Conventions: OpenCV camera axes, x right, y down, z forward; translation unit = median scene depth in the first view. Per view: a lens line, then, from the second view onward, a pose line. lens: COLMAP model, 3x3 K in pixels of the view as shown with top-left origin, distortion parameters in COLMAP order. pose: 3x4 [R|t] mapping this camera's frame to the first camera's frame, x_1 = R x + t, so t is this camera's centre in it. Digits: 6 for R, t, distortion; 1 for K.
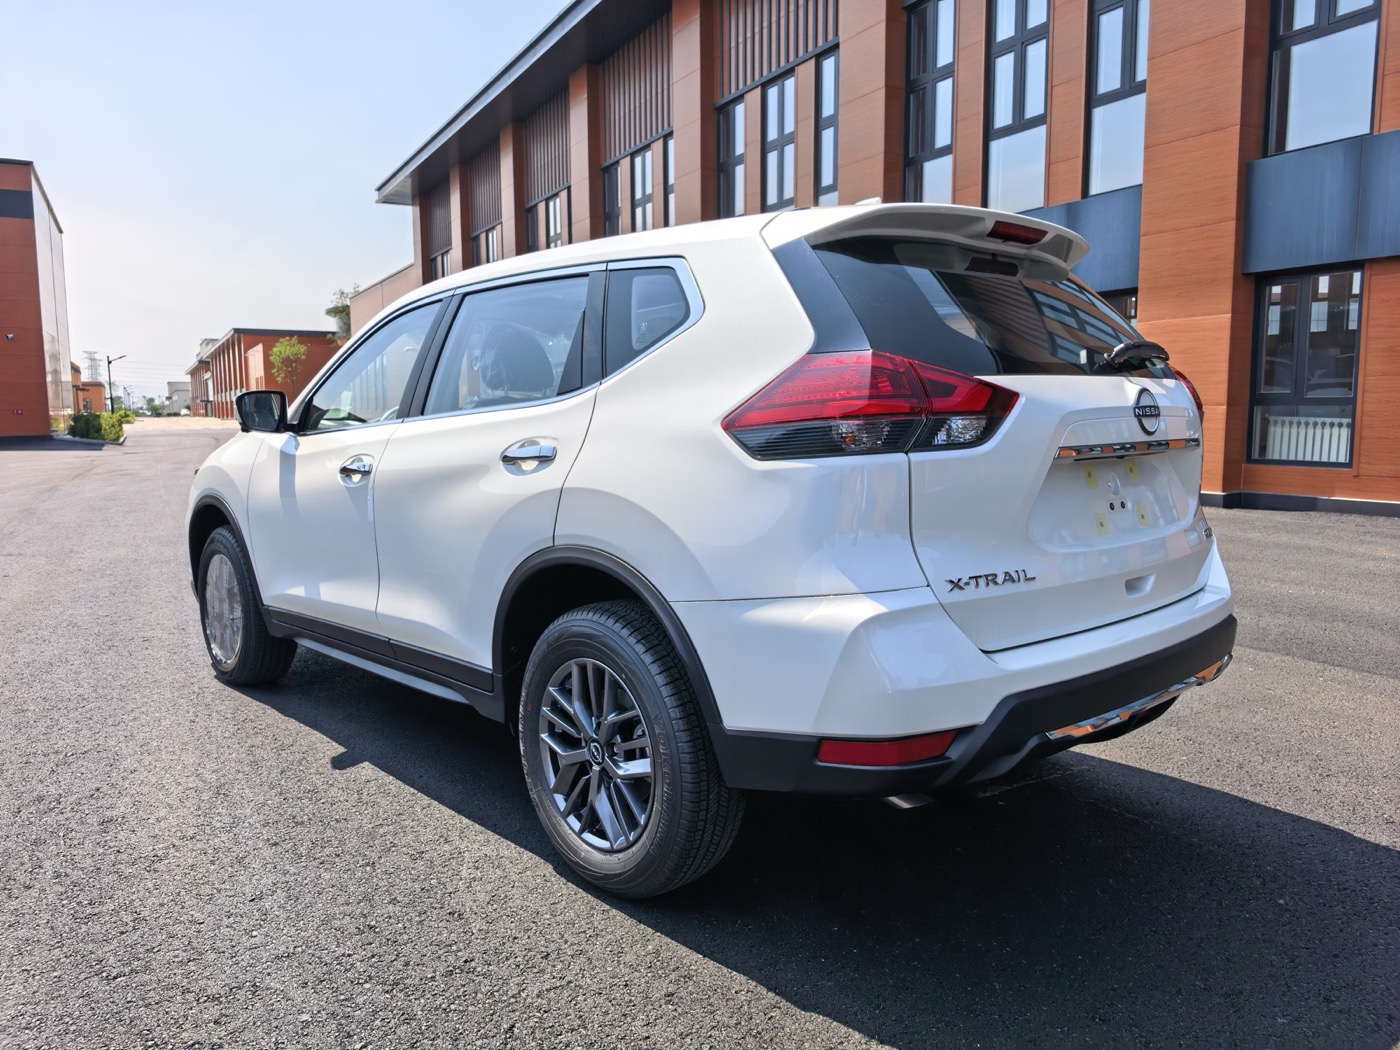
lens RADIAL K [[1052.7, 0, 693.0], [0, 1052.7, 516.5], [0, 0, 1]] dist [0.009718, -0.012770]
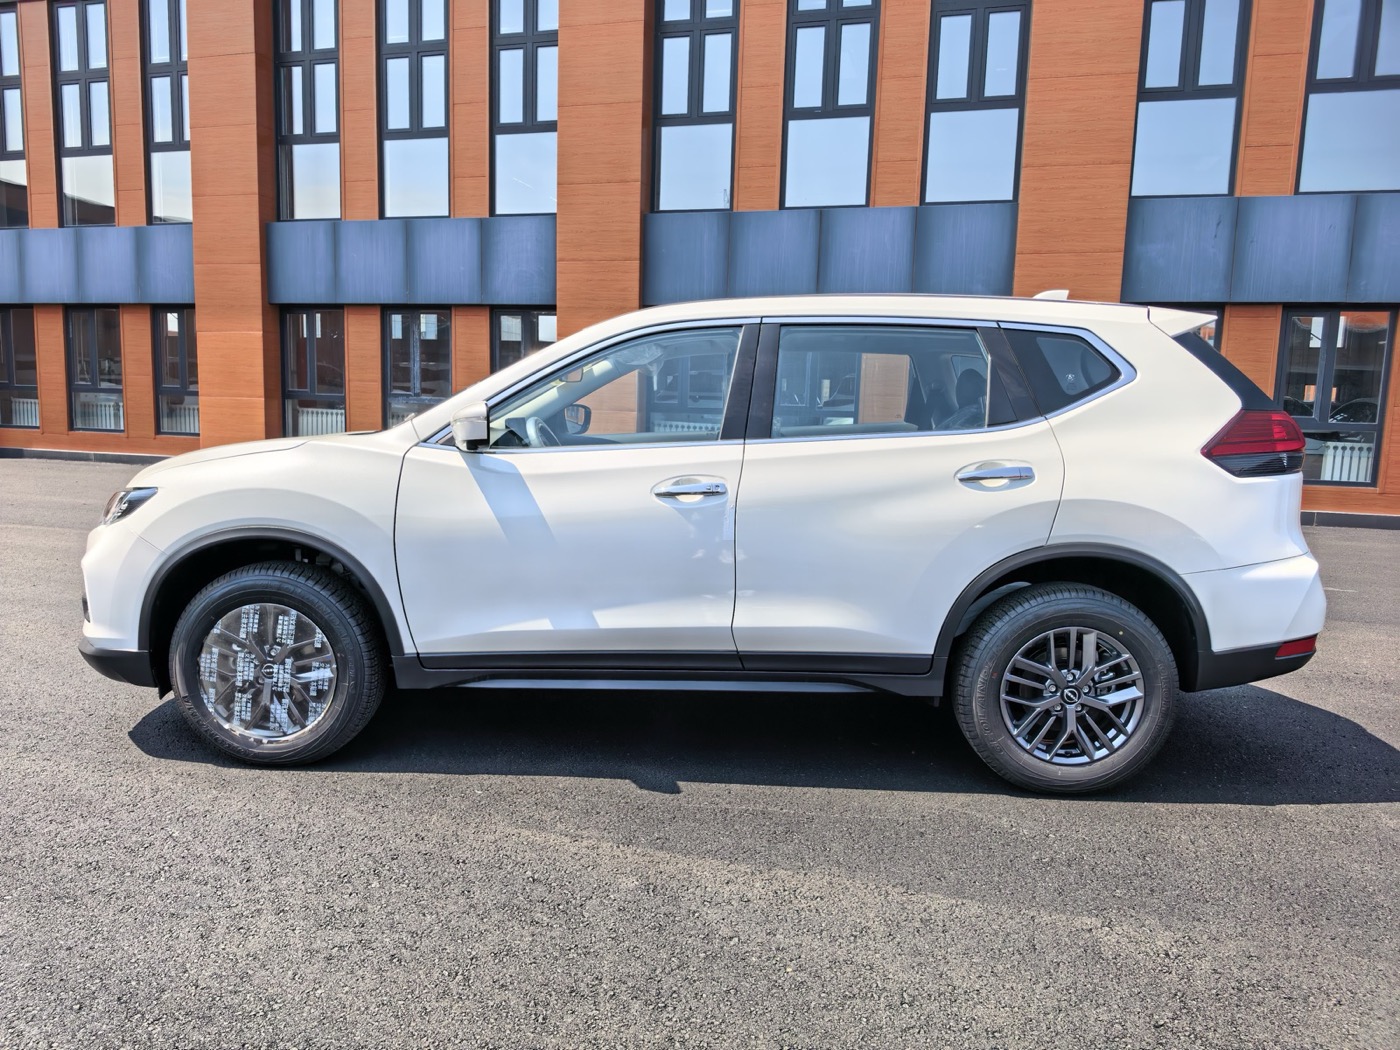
lens RADIAL K [[1052.7, 0, 707.2], [0, 1052.7, 540.3], [0, 0, 1]] dist [0.009718, -0.012770]
pose [[0.679773, -0.067832, 0.730279, -0.316485], [0.043284, 0.997689, 0.052379, -0.014881], [-0.732144, -0.003996, 0.681138, 0.096097]]
